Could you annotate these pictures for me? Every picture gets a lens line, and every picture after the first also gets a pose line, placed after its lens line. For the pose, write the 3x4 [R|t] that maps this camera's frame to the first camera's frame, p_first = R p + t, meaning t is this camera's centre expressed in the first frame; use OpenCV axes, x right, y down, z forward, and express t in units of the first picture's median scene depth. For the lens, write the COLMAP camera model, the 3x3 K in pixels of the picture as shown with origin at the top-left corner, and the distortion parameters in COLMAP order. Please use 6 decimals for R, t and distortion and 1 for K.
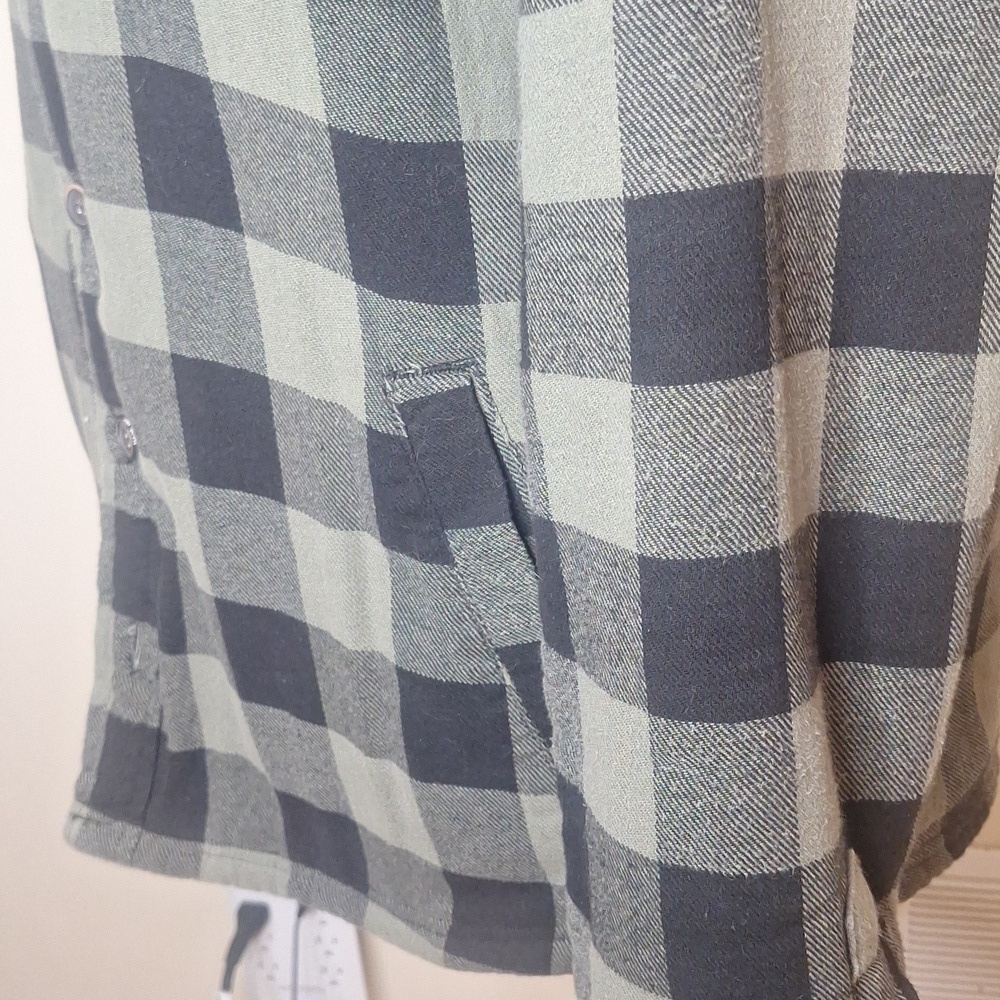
lens RADIAL K [[1560.2, 0, 500.0], [0, 1560.2, 500.0], [0, 0, 1]] dist [0.130808, -0.199993]
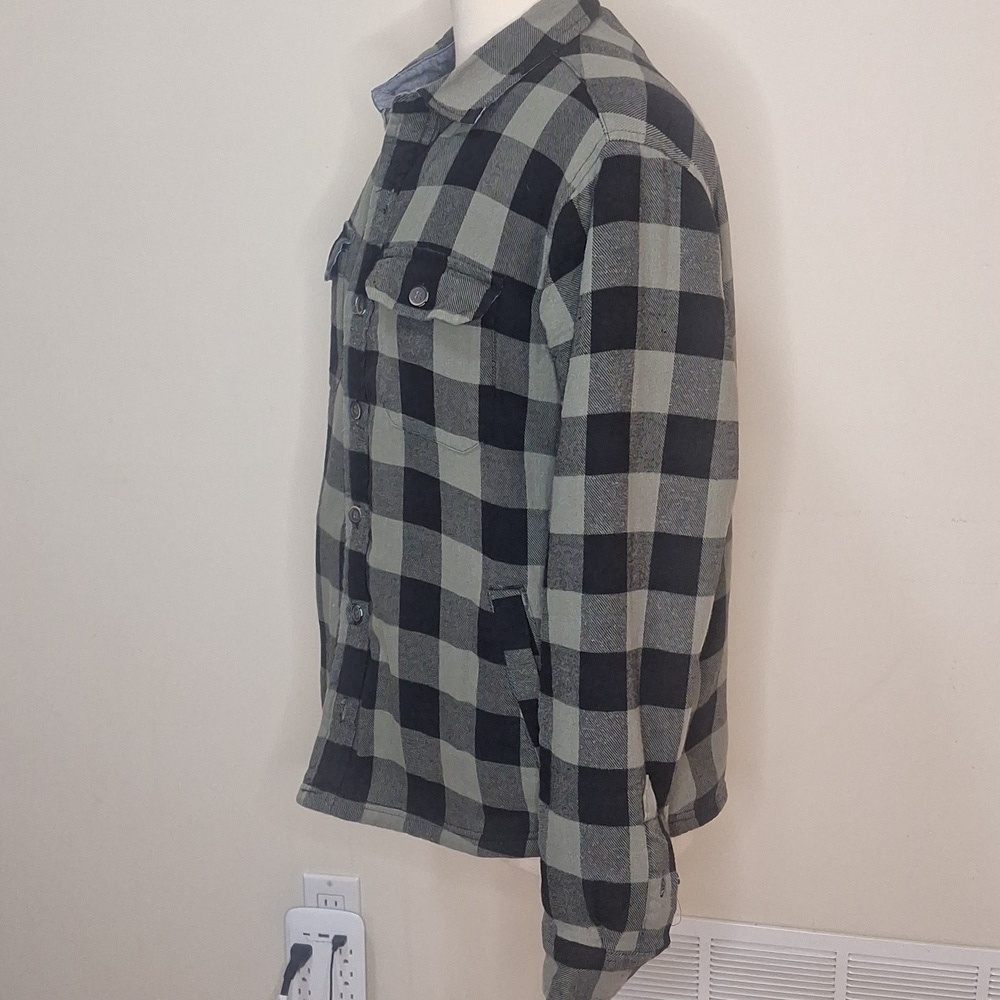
lens RADIAL K [[1560.2, 0, 500.0], [0, 1560.2, 500.0], [0, 0, 1]] dist [0.130808, -0.199993]
pose [[0.995053, 0.088103, 0.045905, -0.185395], [-0.077903, 0.978732, -0.189775, 0.271054], [-0.061648, 0.185260, 0.980754, -1.618880]]
